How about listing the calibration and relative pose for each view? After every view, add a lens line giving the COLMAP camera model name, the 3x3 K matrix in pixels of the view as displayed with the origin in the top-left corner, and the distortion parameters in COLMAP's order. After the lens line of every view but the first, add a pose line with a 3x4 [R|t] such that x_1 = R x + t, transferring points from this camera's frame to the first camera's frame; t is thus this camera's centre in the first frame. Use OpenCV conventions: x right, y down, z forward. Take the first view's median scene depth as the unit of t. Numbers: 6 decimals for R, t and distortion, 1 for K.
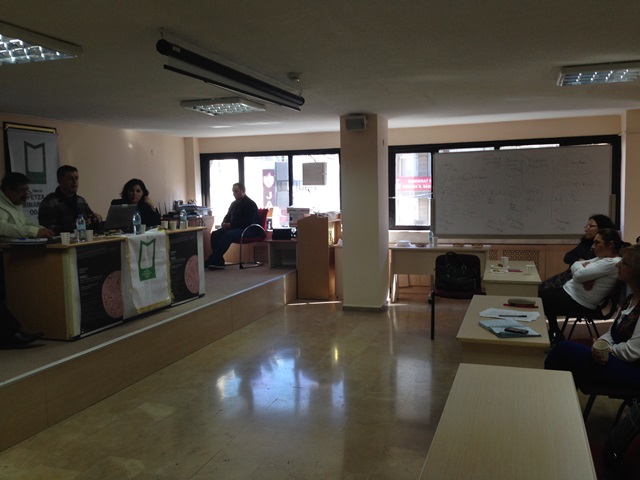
lens RADIAL K [[580.9, 0, 320.0], [0, 580.9, 240.0], [0, 0, 1]] dist [0.084338, -0.093590]
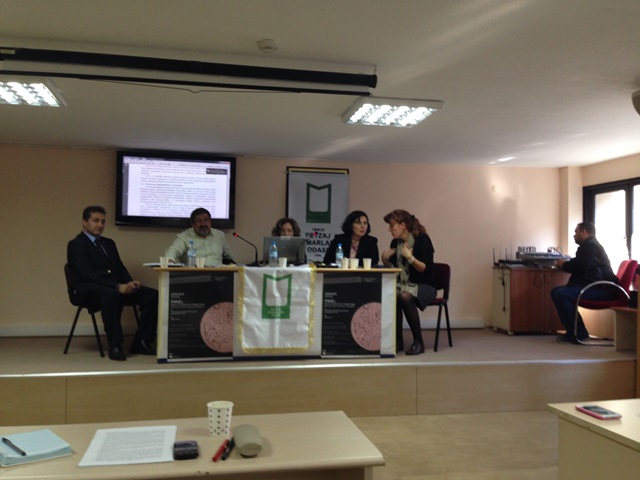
lens RADIAL K [[585.5, 0, 320.0], [0, 585.5, 240.0], [0, 0, 1]] dist [0.075703, -0.120278]
pose [[0.498678, -0.002931, -0.866782, 0.507954], [-0.094828, 0.993807, -0.057918, -0.006309], [0.861584, 0.111078, 0.495312, 0.596542]]
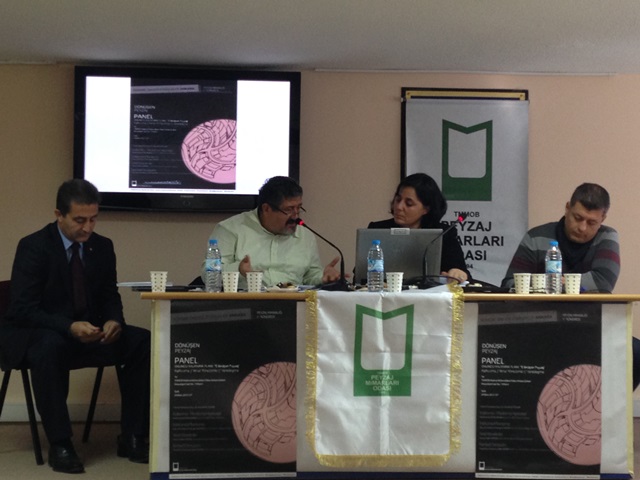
lens RADIAL K [[1131.7, 0, 320.0], [0, 1131.7, 240.0], [0, 0, 1]] dist [0.023678, 0.214563]
pose [[0.381286, -0.002502, -0.924454, 0.467896], [-0.093139, 0.994804, -0.041107, -0.009727], [0.919753, 0.101776, 0.379071, 0.617603]]
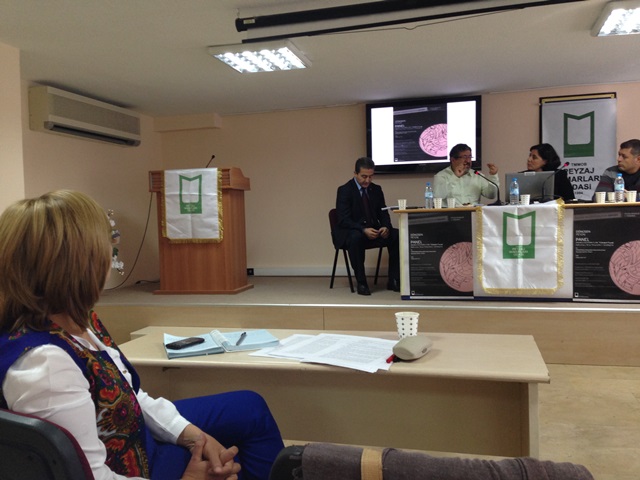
lens RADIAL K [[582.1, 0, 320.0], [0, 582.1, 240.0], [0, 0, 1]] dist [0.122040, -0.200560]
pose [[0.060834, 0.061282, -0.996265, 0.534358], [-0.057582, 0.996667, 0.057790, 0.007370], [0.996486, 0.053851, 0.064160, 0.649185]]
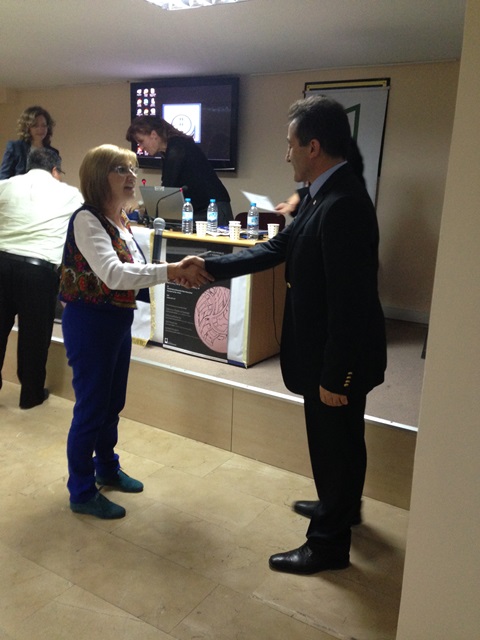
lens RADIAL K [[582.1, 0, 240.0], [0, 582.1, 320.0], [0, 0, 1]] dist [0.122040, -0.200560]
pose [[-0.239404, 0.233165, -0.942507, 0.364283], [-0.116881, 0.956756, 0.266378, -0.108824], [0.963859, 0.173933, -0.201799, 1.289135]]
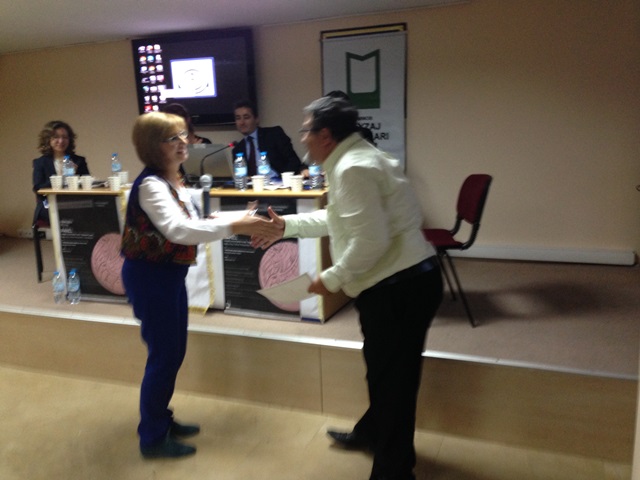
lens RADIAL K [[566.0, 0, 320.0], [0, 566.0, 240.0], [0, 0, 1]] dist [0.114569, -0.090611]
pose [[-0.051331, 0.208967, -0.976575, 0.334962], [-0.048851, 0.976168, 0.211448, -0.099921], [0.997486, 0.058560, -0.039899, 1.191053]]
